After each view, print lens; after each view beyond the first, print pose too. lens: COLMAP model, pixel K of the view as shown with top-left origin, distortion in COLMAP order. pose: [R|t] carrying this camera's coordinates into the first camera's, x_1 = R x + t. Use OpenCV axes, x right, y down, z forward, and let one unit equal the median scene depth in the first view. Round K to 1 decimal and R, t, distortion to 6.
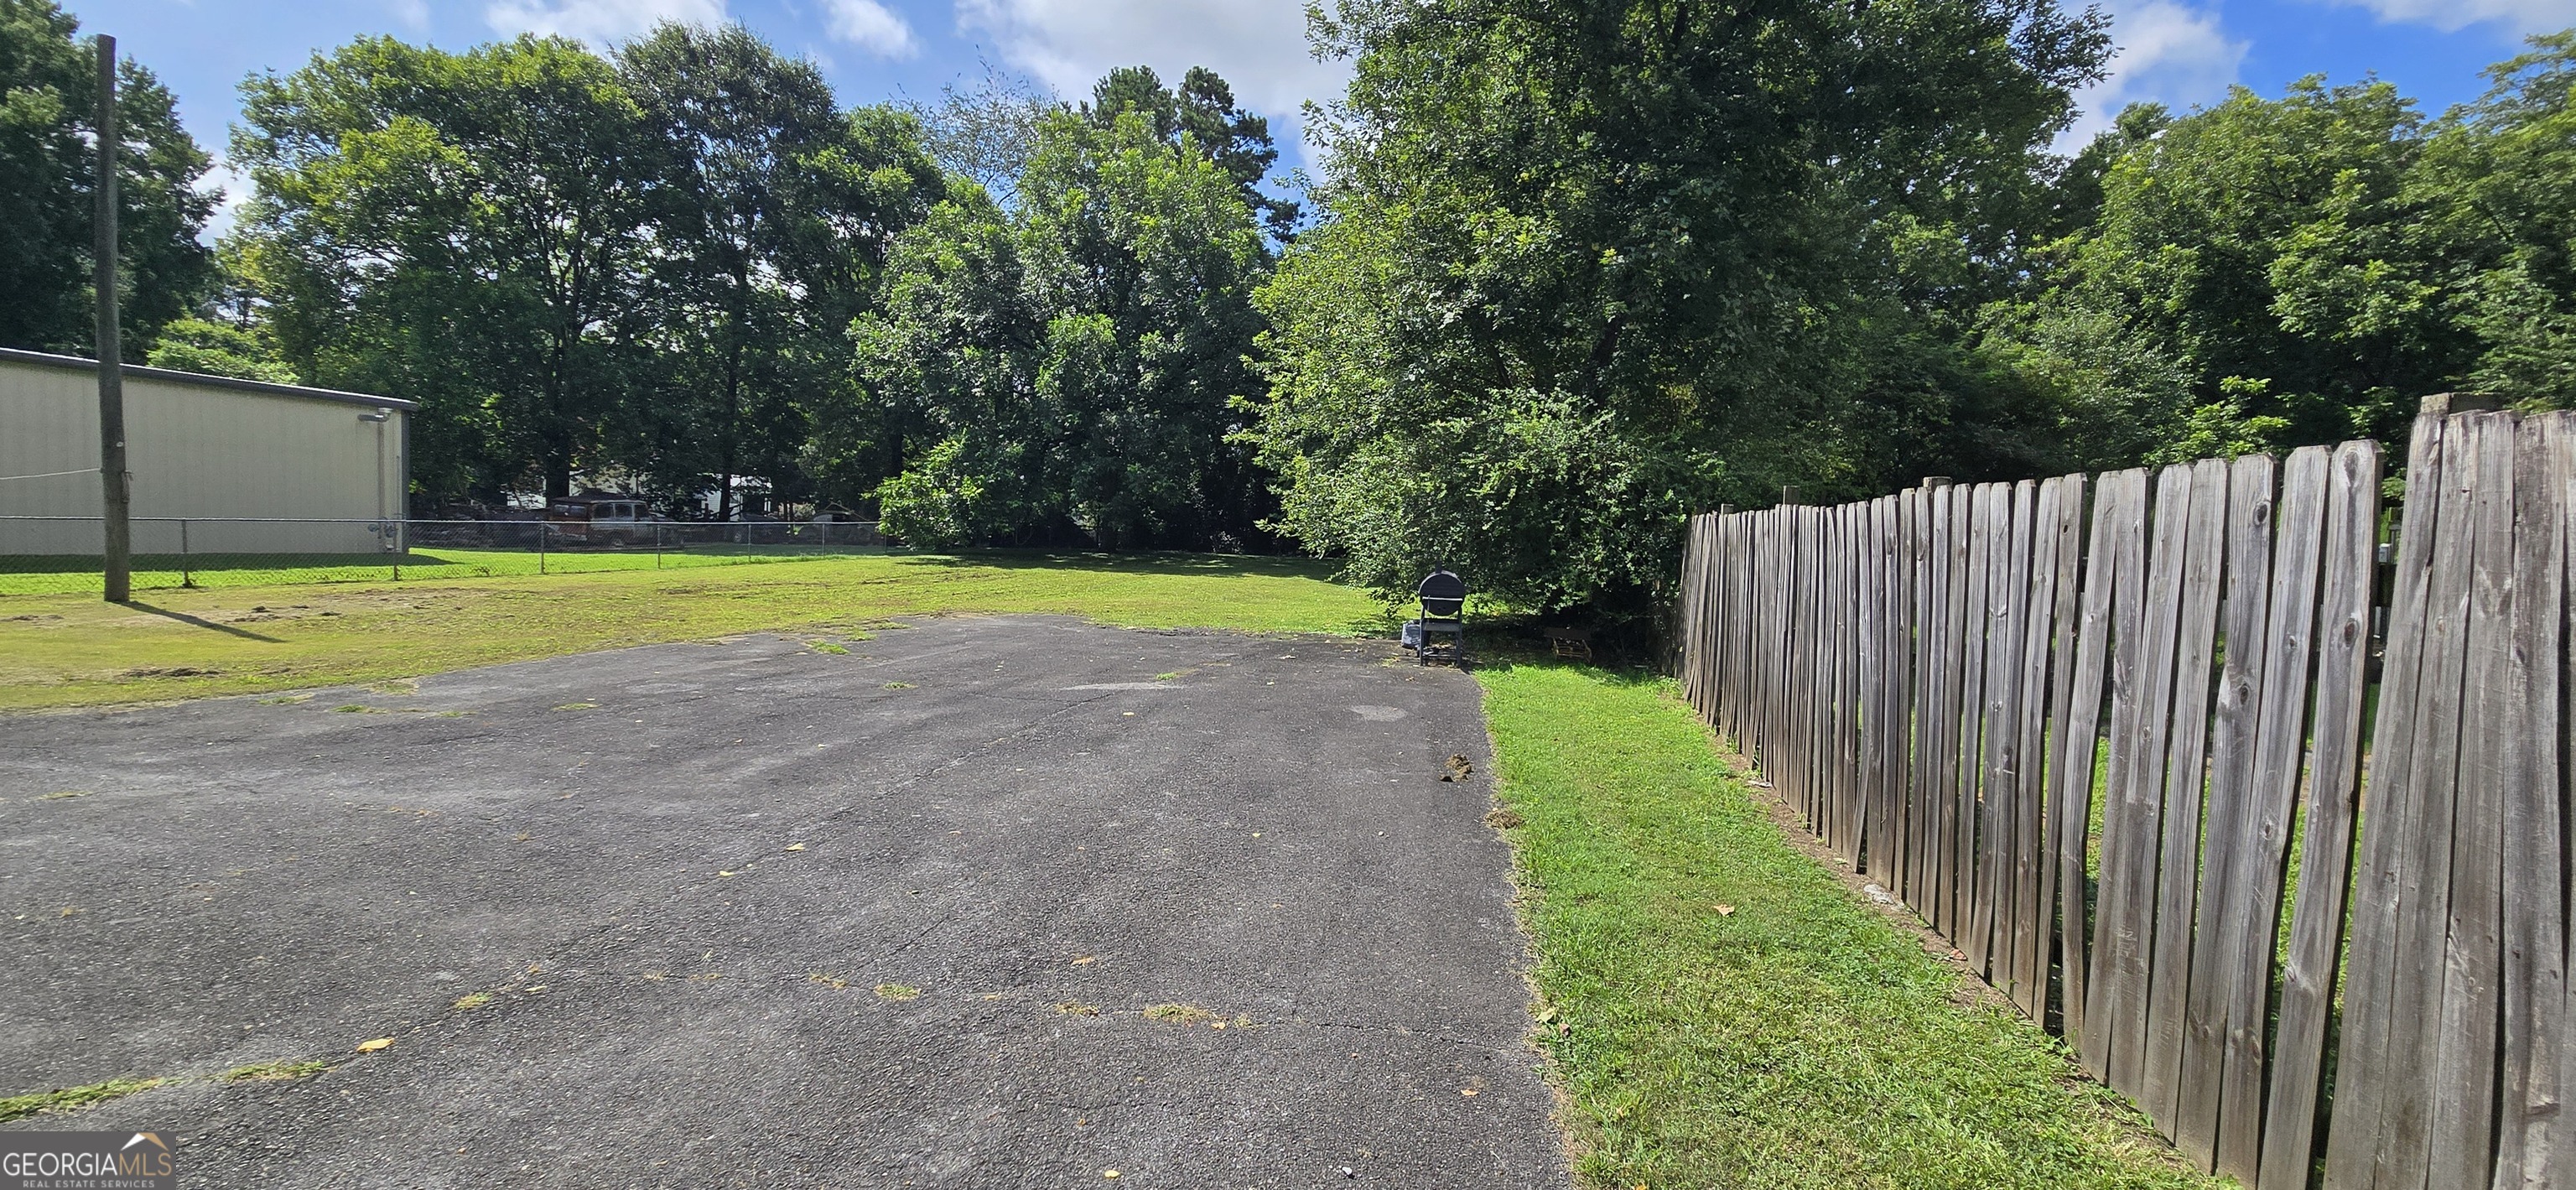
lens RADIAL K [[1070.8, 0, 1298.5], [0, 1070.8, 599.6], [0, 0, 1]] dist [0.003935, -0.000840]
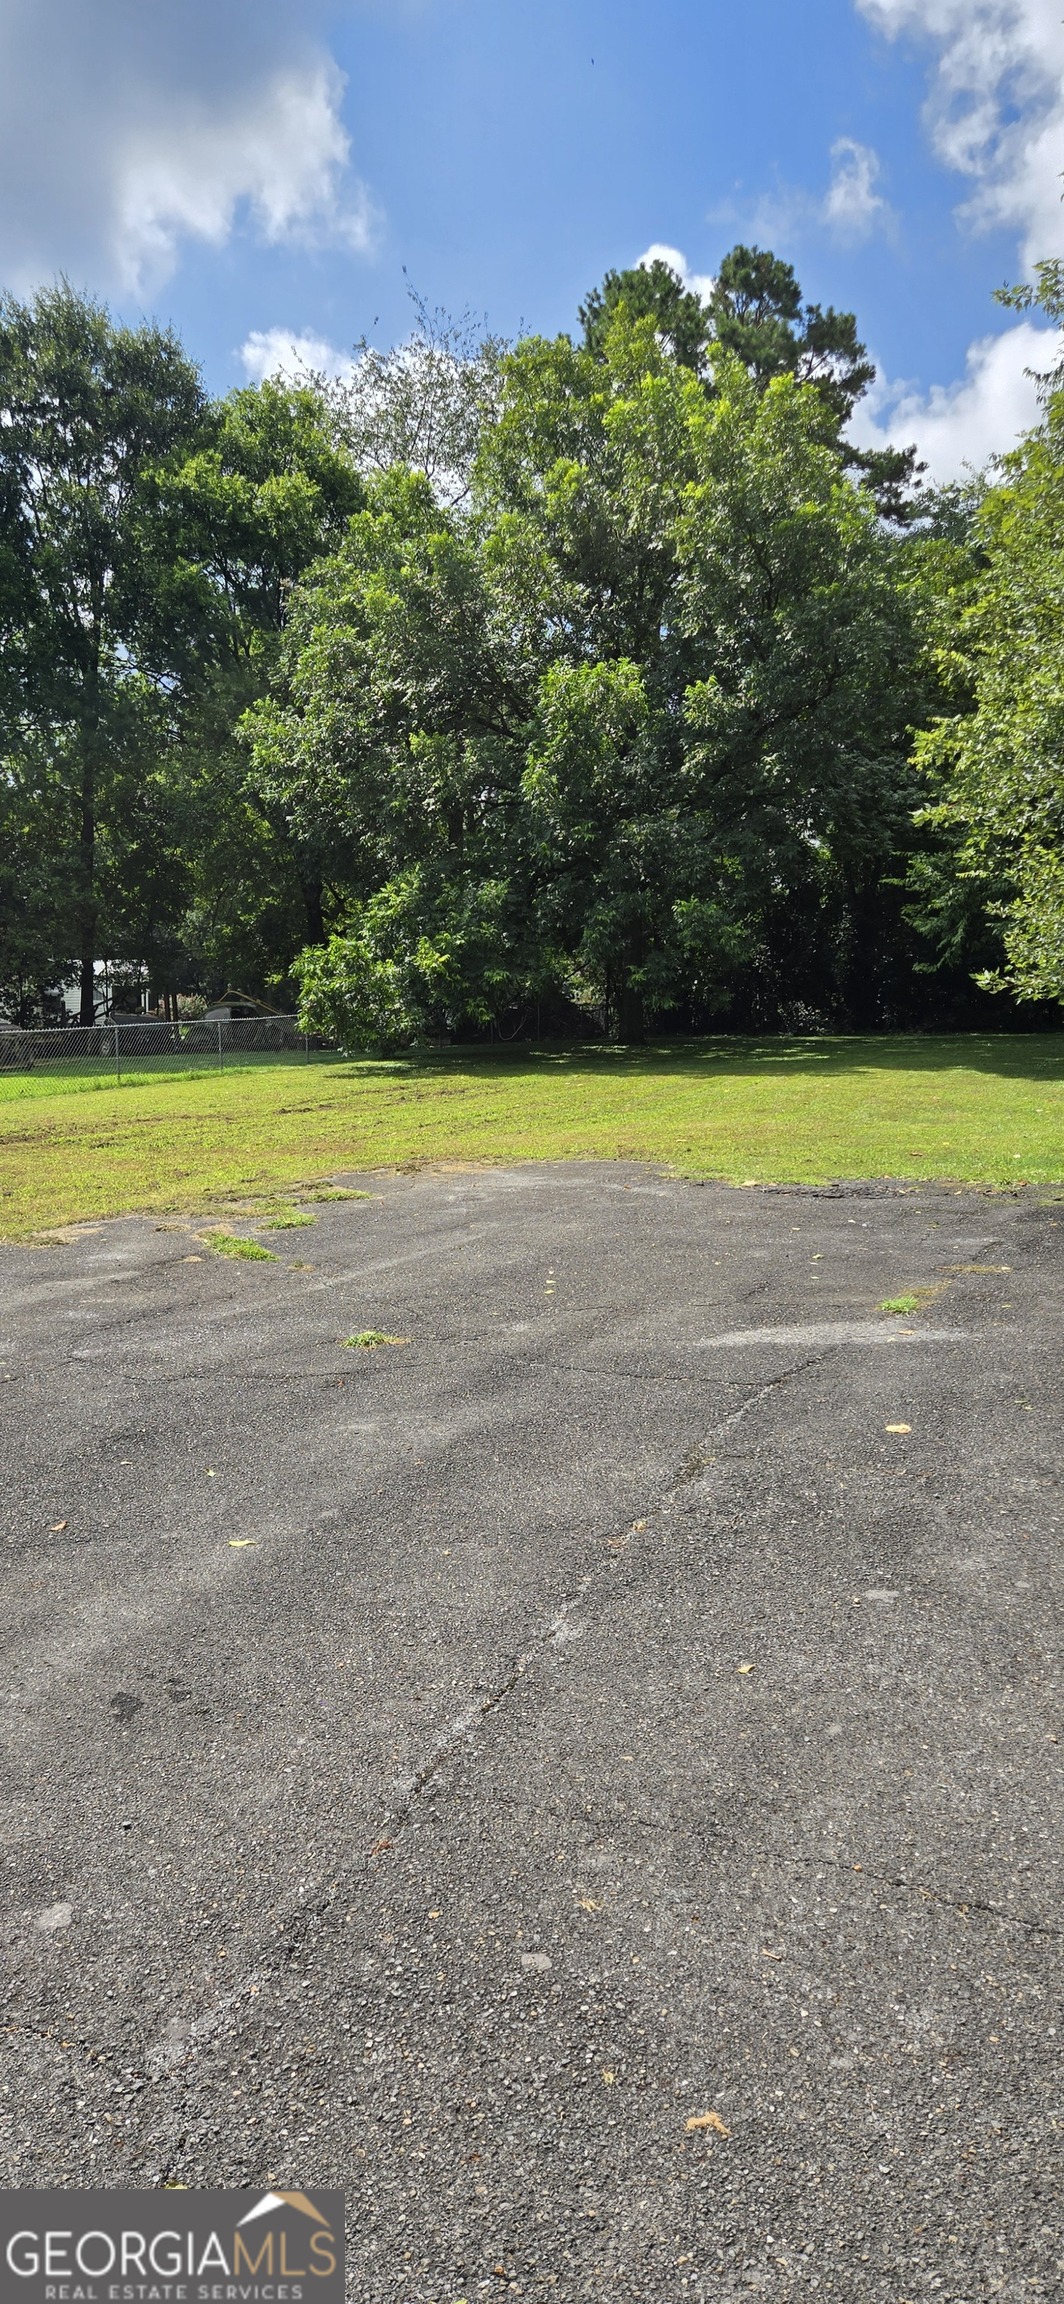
lens RADIAL K [[1540.6, 0, 503.5], [0, 1540.6, 1160.7], [0, 0, 1]] dist [0.099940, -0.084143]
pose [[0.970947, -0.031259, -0.237246, -0.043621], [0.039839, 0.998711, 0.031458, -0.007058], [0.235956, -0.039996, 0.970940, 0.098789]]
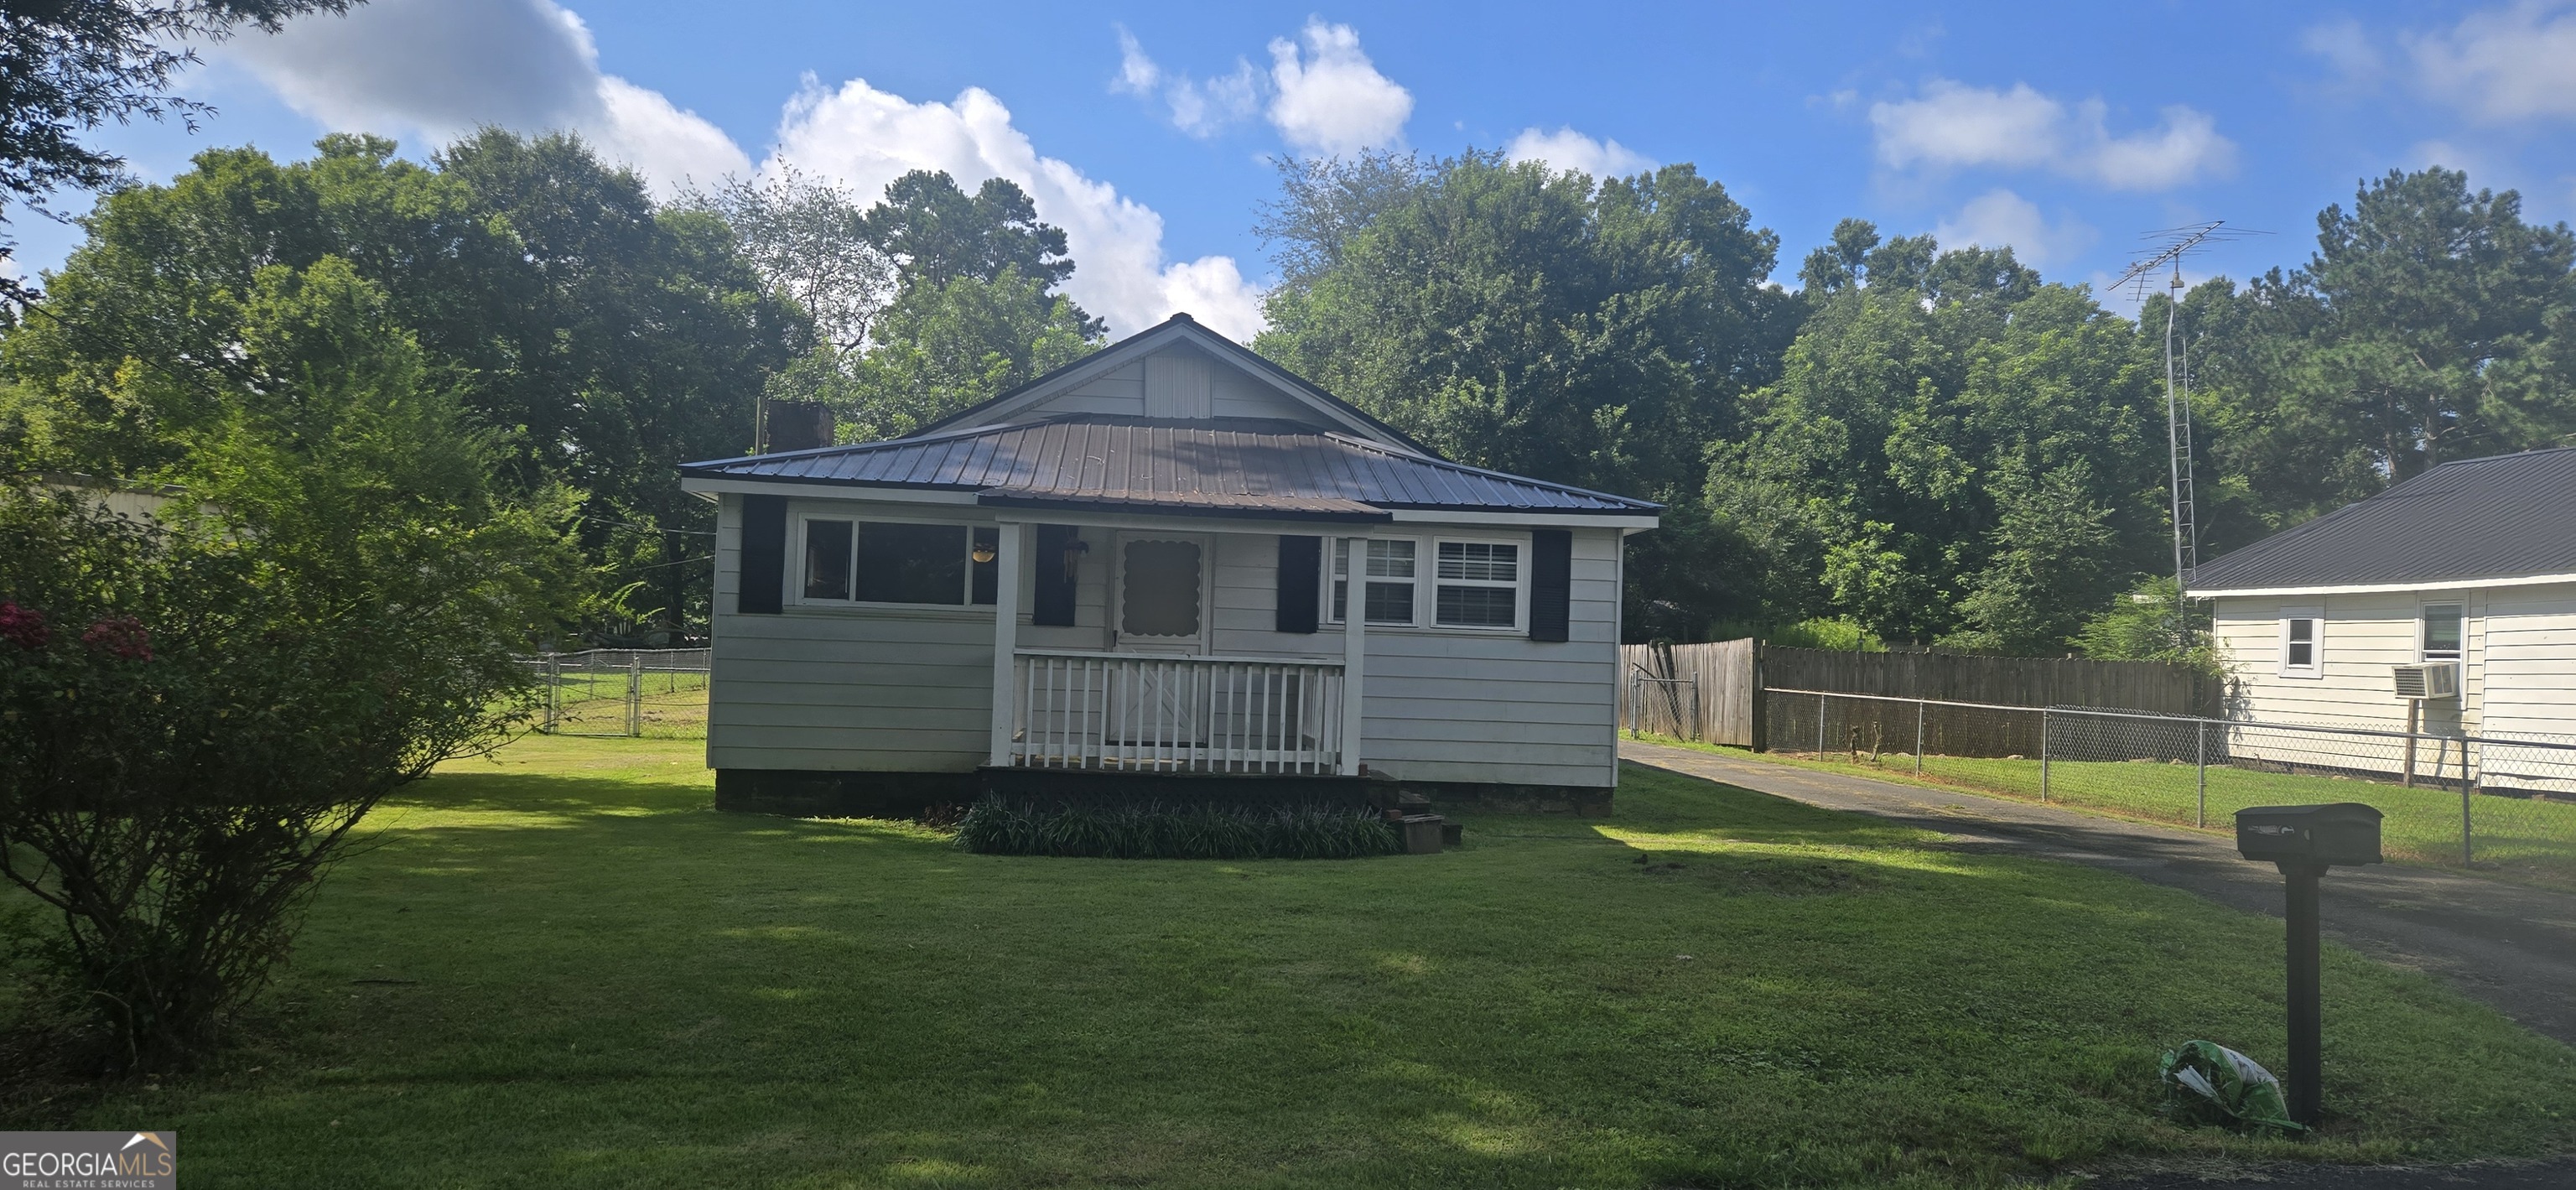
lens RADIAL K [[1736.5, 0, 1307.8], [0, 1736.5, 600.8], [0, 0, 1]] dist [0.097321, -0.076810]
pose [[0.953663, -0.003280, 0.300858, -0.489495], [0.027792, 0.996626, -0.077229, 0.041431], [-0.299590, 0.082012, 0.950537, -0.937036]]
